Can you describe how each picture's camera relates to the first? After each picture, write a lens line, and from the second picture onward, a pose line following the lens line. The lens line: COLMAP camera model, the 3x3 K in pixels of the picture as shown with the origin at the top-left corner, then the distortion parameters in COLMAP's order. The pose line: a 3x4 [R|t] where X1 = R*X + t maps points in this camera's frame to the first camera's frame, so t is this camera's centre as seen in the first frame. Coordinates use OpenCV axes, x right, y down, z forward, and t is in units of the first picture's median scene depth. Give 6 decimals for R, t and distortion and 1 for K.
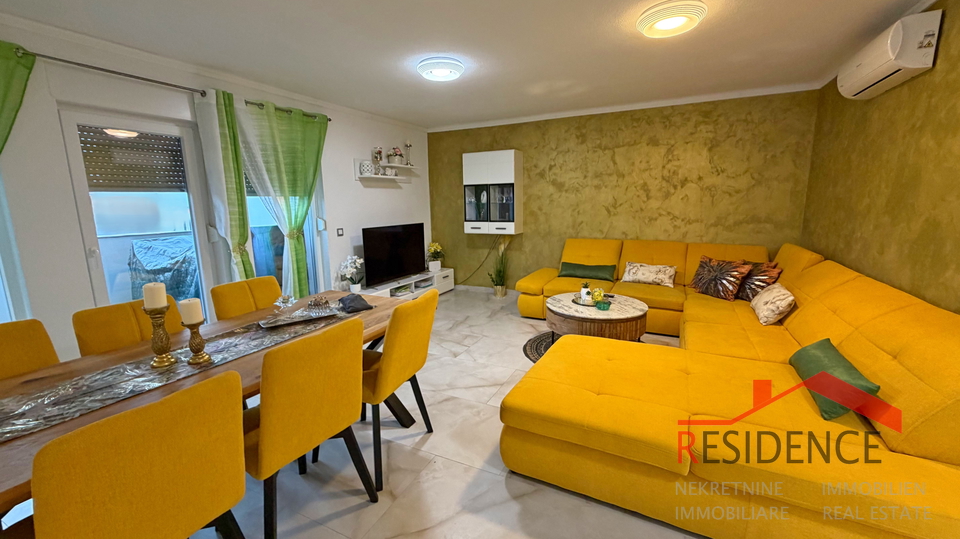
lens RADIAL K [[382.8, 0, 477.6], [0, 382.8, 268.0], [0, 0, 1]] dist [0.001006, 0.000155]
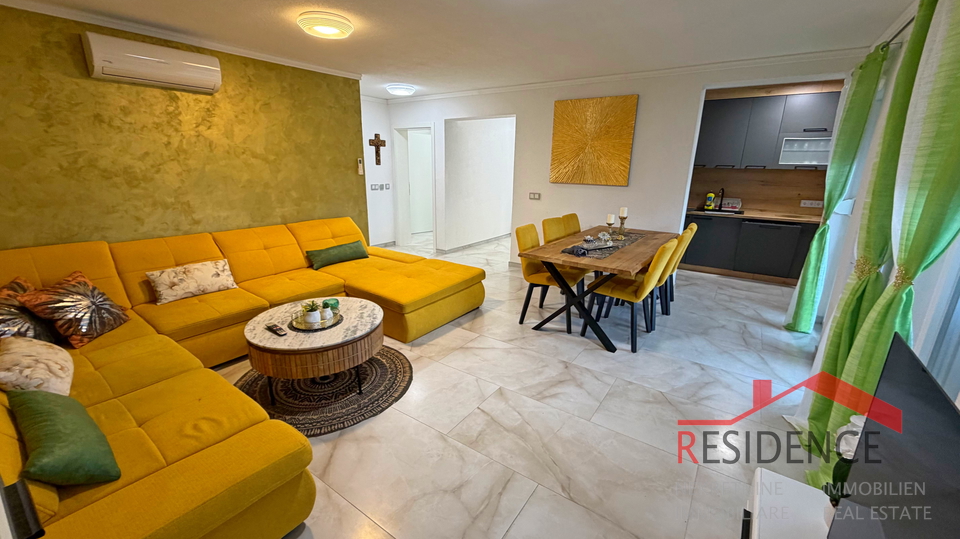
lens RADIAL K [[382.8, 0, 478.1], [0, 382.8, 267.9], [0, 0, 1]] dist [0.001006, 0.000155]
pose [[-0.988431, -0.036919, 0.147110, -0.091786], [0.029248, 0.905322, 0.423717, -0.244828], [-0.148825, 0.423117, -0.893769, 1.247568]]
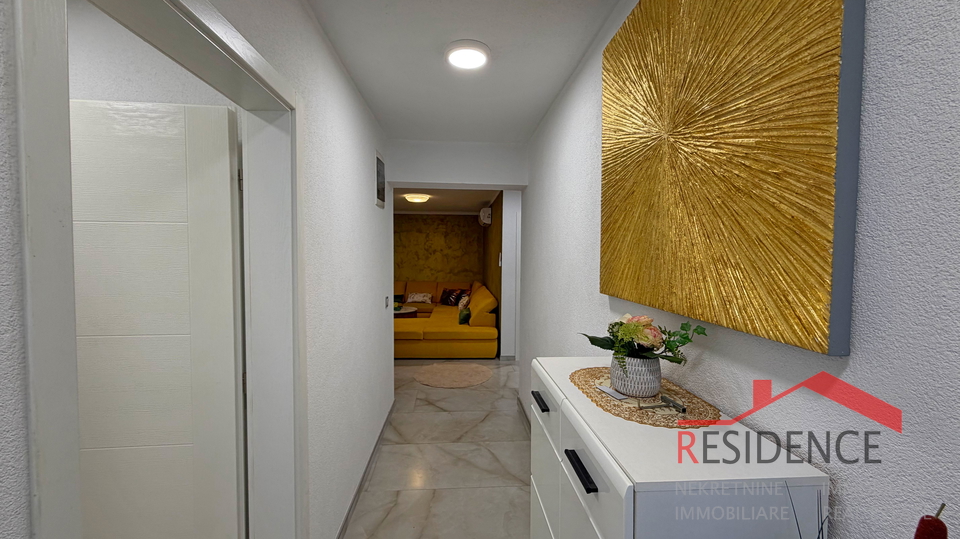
lens RADIAL K [[382.8, 0, 481.8], [0, 382.8, 268.3], [0, 0, 1]] dist [0.001006, 0.000155]
pose [[0.858057, 0.005481, 0.513525, -0.280083], [0.066475, 0.990345, -0.121644, 0.122713], [-0.509233, 0.138514, 0.849409, -0.826445]]
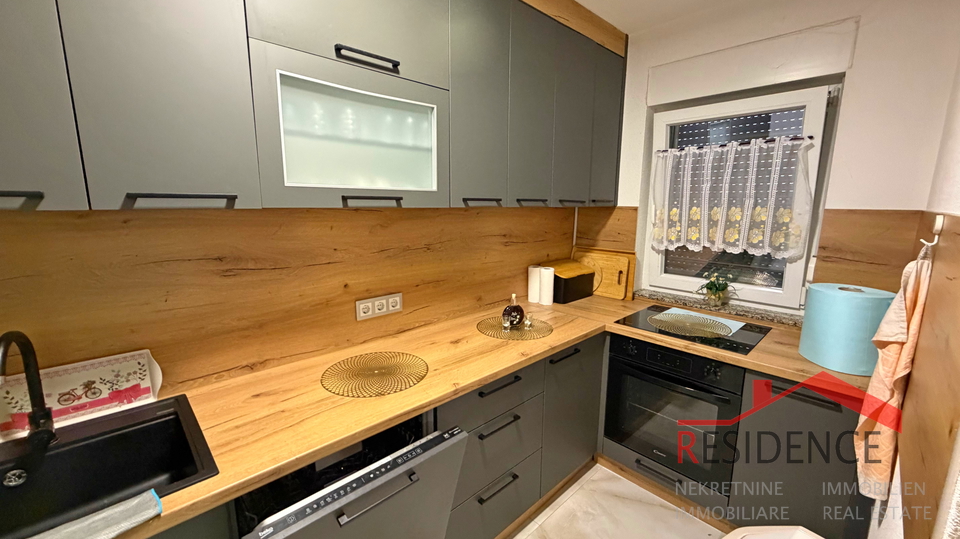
lens RADIAL K [[382.8, 0, 477.0], [0, 382.8, 267.5], [0, 0, 1]] dist [0.001006, 0.000155]
pose [[-0.346620, 0.171855, -0.922128, -0.598817], [-0.160116, 0.957805, 0.238690, -0.043492], [0.924239, 0.230382, -0.304477, 0.168734]]
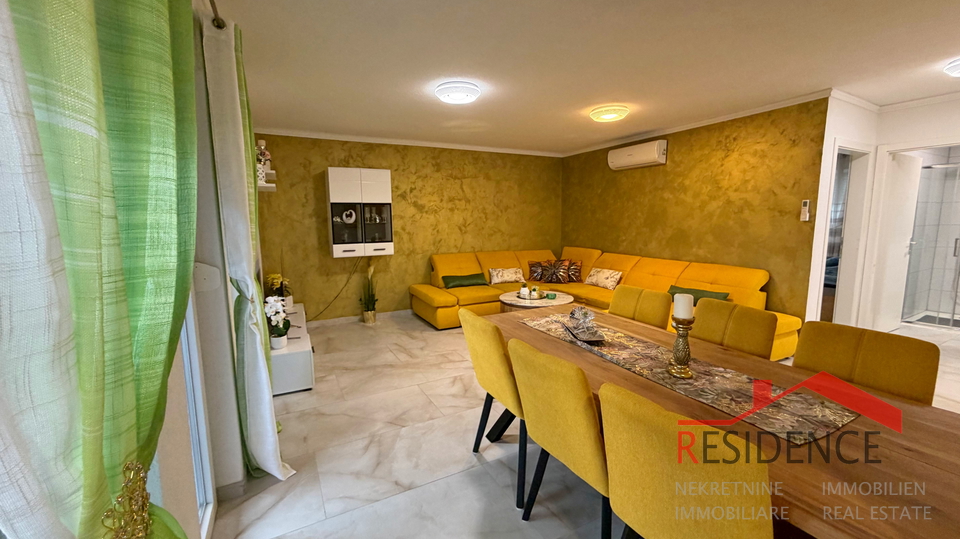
lens RADIAL K [[382.8, 0, 477.3], [0, 382.8, 269.3], [0, 0, 1]] dist [0.001006, 0.000155]
pose [[0.589524, -0.095476, 0.802089, -0.678015], [0.140533, 0.989969, 0.014551, -0.040201], [-0.795432, 0.104142, 0.597028, 0.283735]]
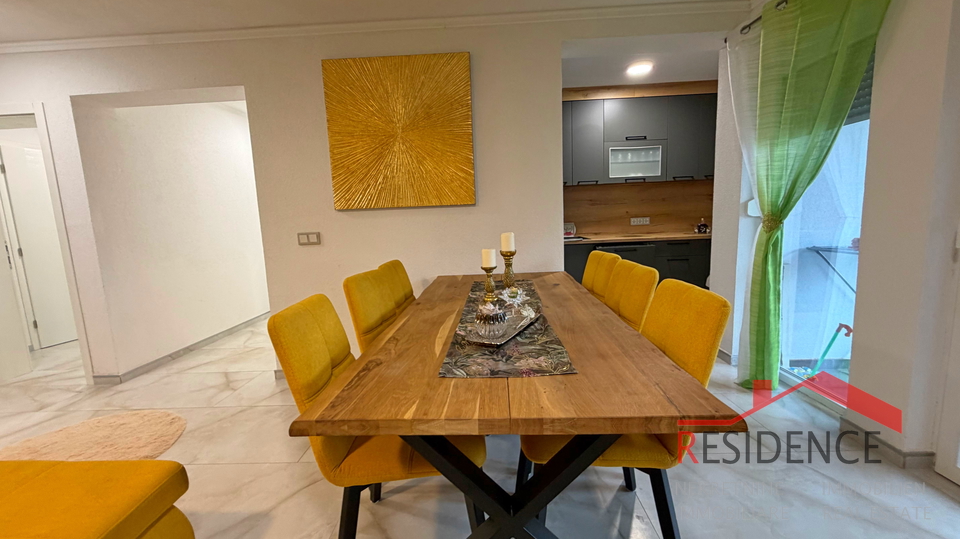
lens RADIAL K [[382.8, 0, 477.1], [0, 382.8, 267.2], [0, 0, 1]] dist [0.001006, 0.000155]
pose [[-0.909061, 0.111864, -0.401366, -0.075519], [-0.011934, 0.955900, 0.293449, -0.078360], [0.416492, 0.271553, -0.867637, 0.727877]]
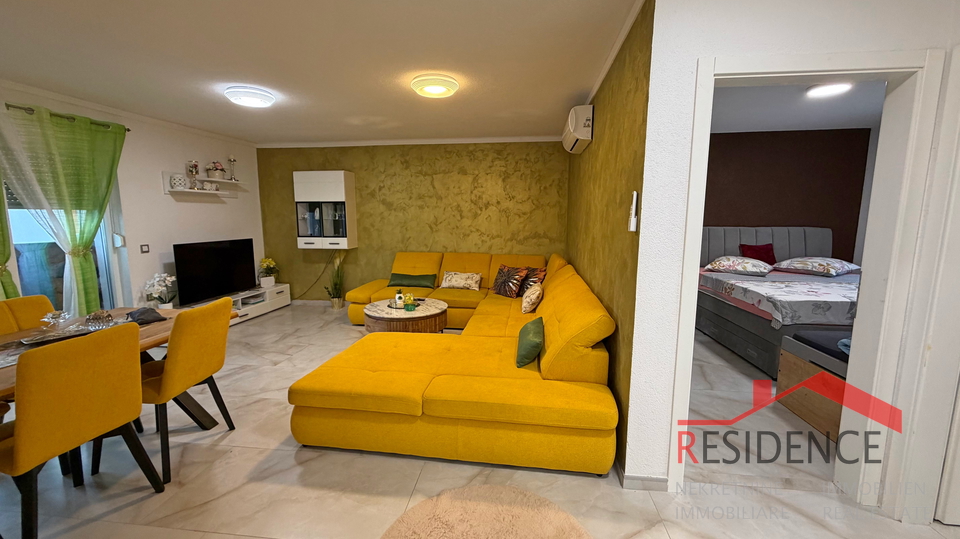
lens RADIAL K [[382.8, 0, 477.1], [0, 382.8, 267.3], [0, 0, 1]] dist [0.001006, 0.000155]
pose [[0.944310, -0.027126, 0.327938, 0.101209], [0.040444, 0.998608, -0.033859, 0.016634], [-0.326563, 0.045236, 0.944092, -0.149190]]
